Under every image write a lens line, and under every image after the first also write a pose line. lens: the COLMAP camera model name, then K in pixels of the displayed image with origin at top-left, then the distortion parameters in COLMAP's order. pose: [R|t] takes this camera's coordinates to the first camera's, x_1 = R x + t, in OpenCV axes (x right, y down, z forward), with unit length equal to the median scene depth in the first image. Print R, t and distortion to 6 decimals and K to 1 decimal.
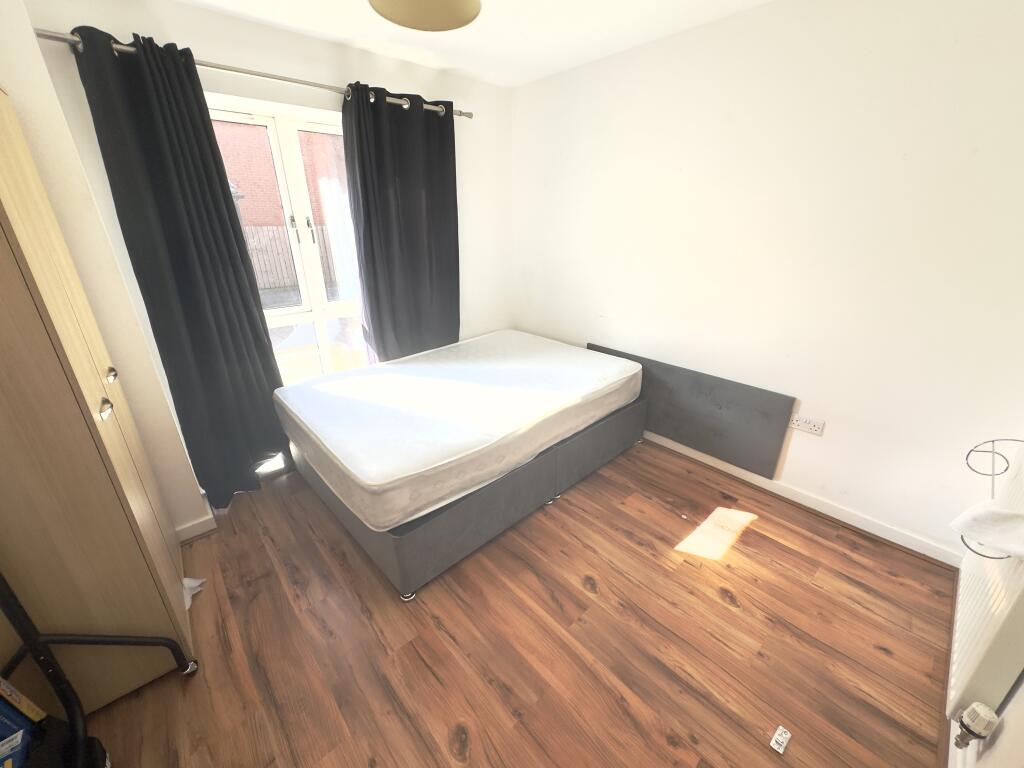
lens RADIAL K [[408.4, 0, 513.5], [0, 408.4, 380.5], [0, 0, 1]] dist [0.000198, -0.000435]
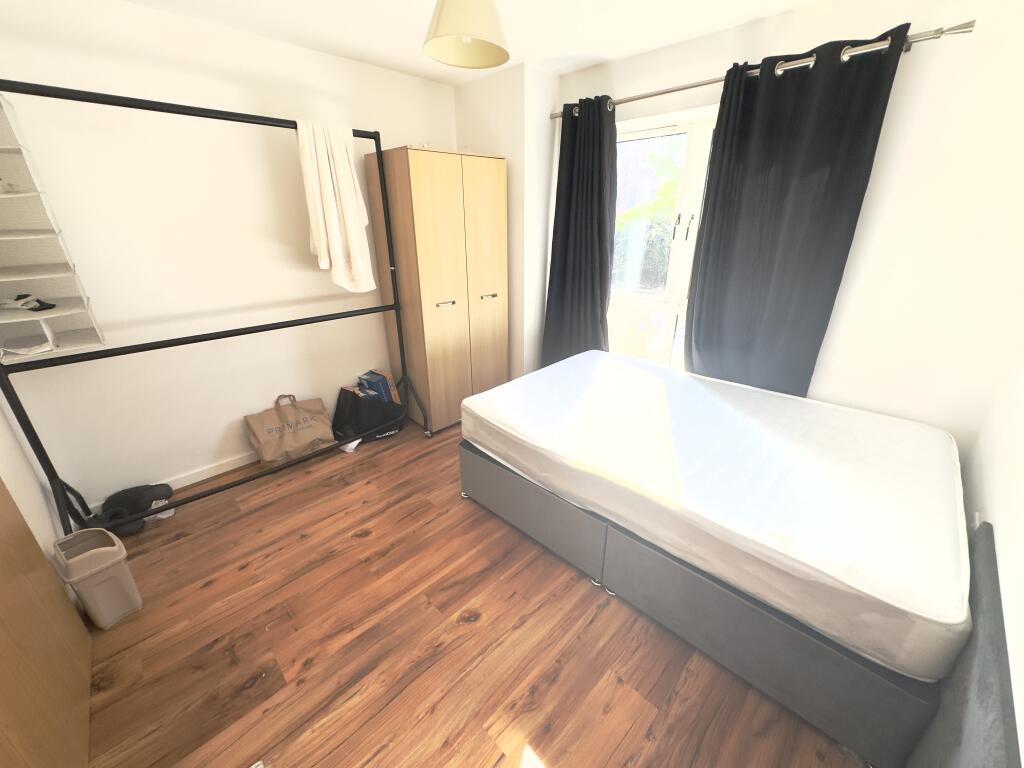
lens RADIAL K [[408.4, 0, 514.6], [0, 408.4, 381.6], [0, 0, 1]] dist [0.000198, -0.000435]
pose [[0.045460, 0.377067, -0.925069, 0.890490], [-0.363498, 0.868790, 0.336264, -0.327506], [0.930485, 0.320974, 0.176559, 0.802095]]
